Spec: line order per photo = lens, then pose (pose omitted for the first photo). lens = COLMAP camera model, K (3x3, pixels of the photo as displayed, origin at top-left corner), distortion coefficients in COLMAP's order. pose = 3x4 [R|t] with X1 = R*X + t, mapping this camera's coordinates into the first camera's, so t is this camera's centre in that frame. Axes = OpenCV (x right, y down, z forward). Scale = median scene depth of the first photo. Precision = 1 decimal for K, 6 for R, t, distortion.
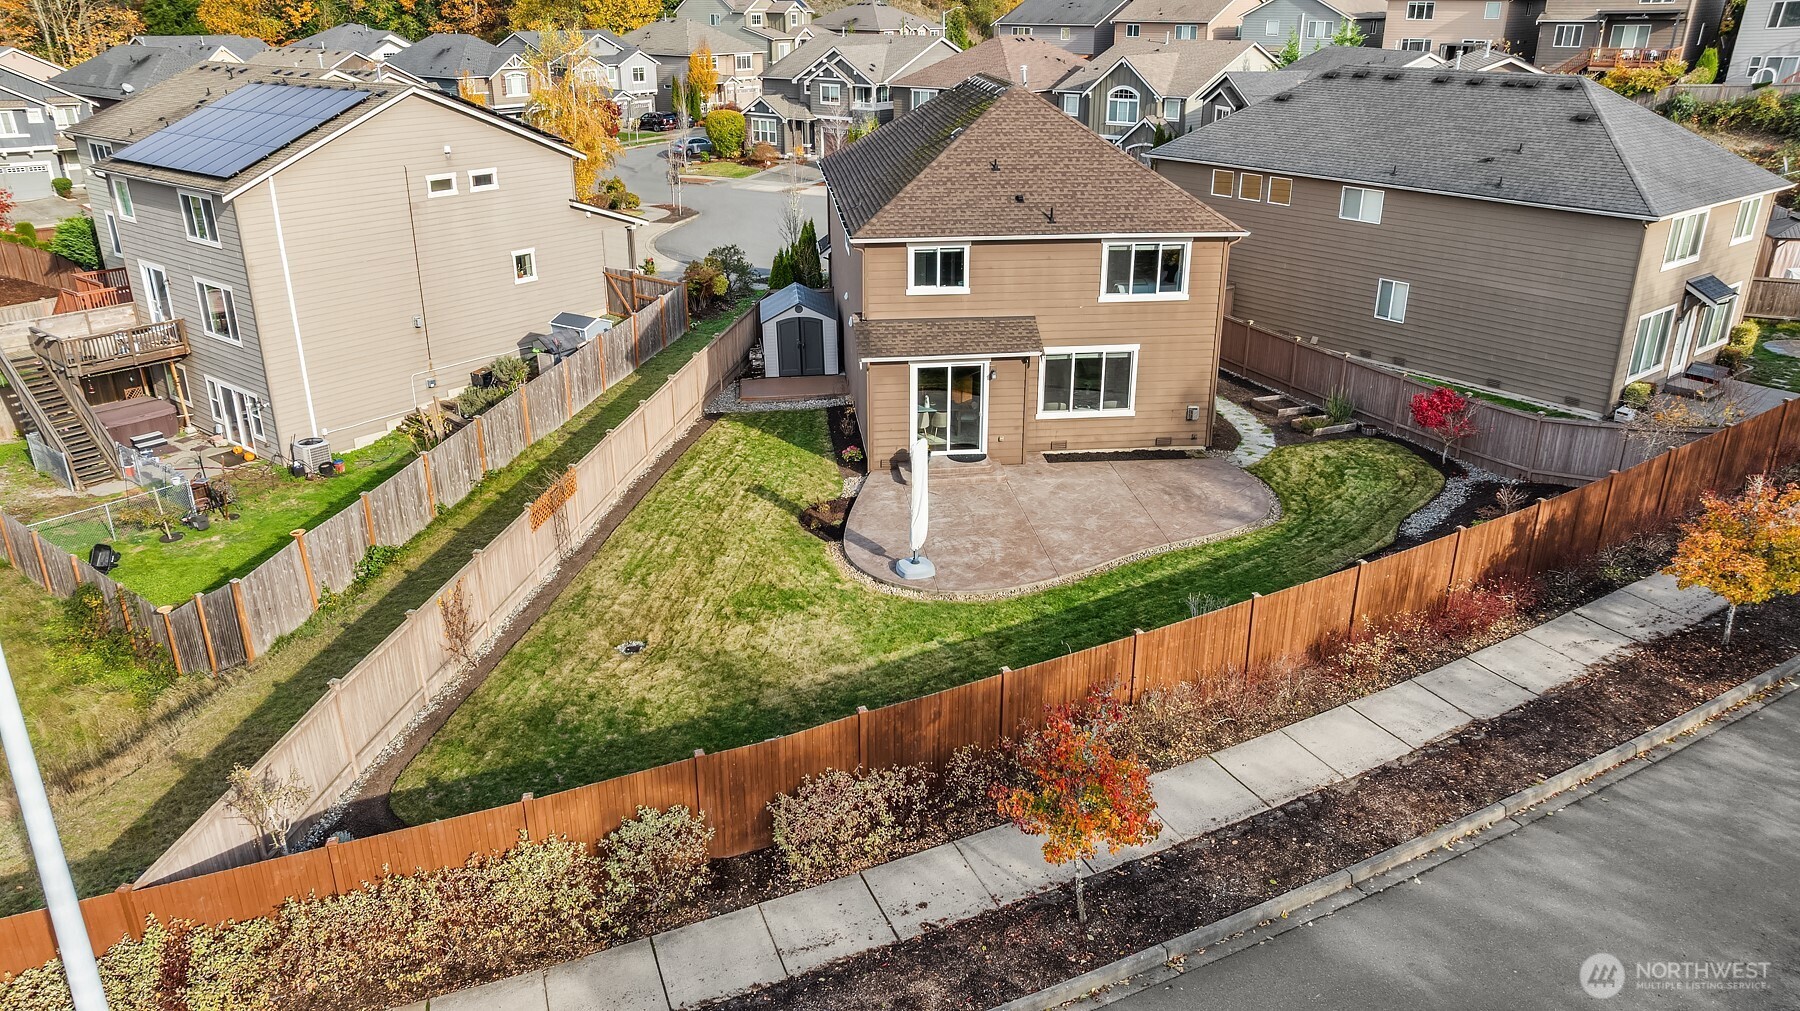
lens RADIAL K [[1181.6, 0, 889.3], [0, 1181.6, 520.8], [0, 0, 1]] dist [-0.015733, -0.002887]
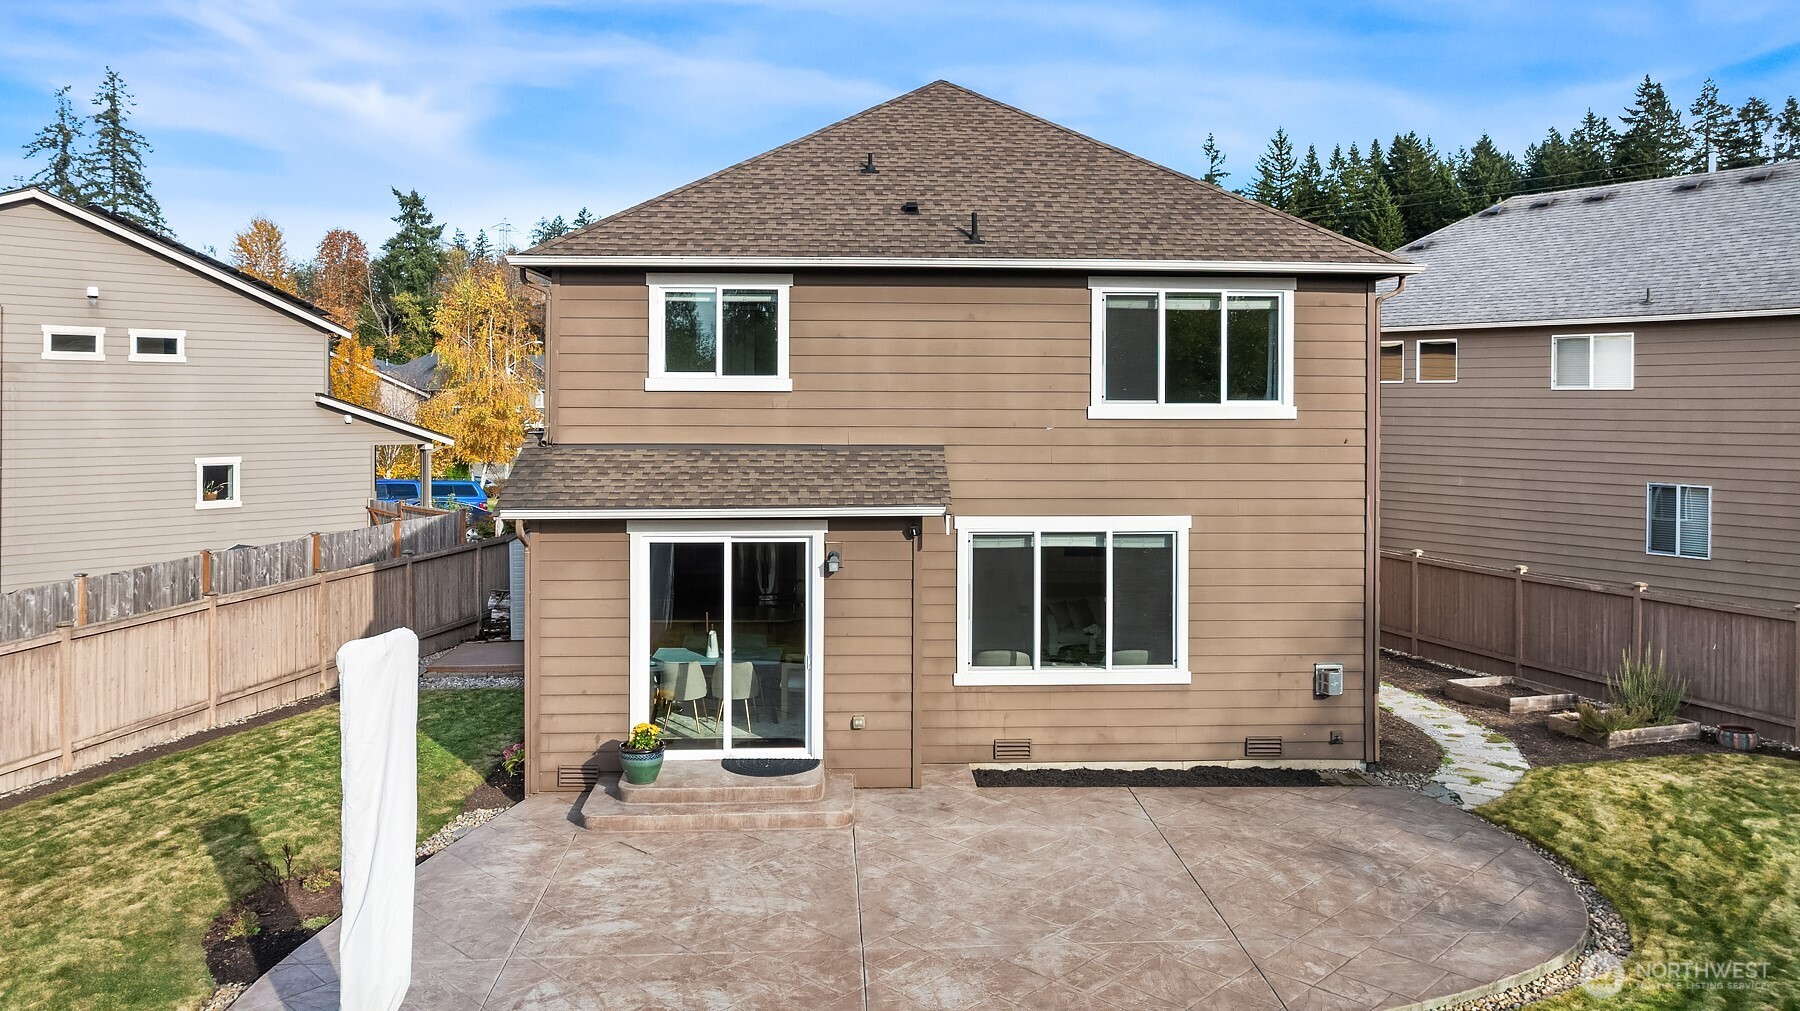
lens RADIAL K [[1181.6, 0, 889.3], [0, 1181.6, 520.8], [0, 0, 1]] dist [-0.015733, -0.002887]
pose [[0.996543, 0.001587, -0.083063, 0.138470], [-0.028380, 0.946177, -0.322404, -0.003667], [0.078081, 0.323646, 0.942951, 0.584605]]
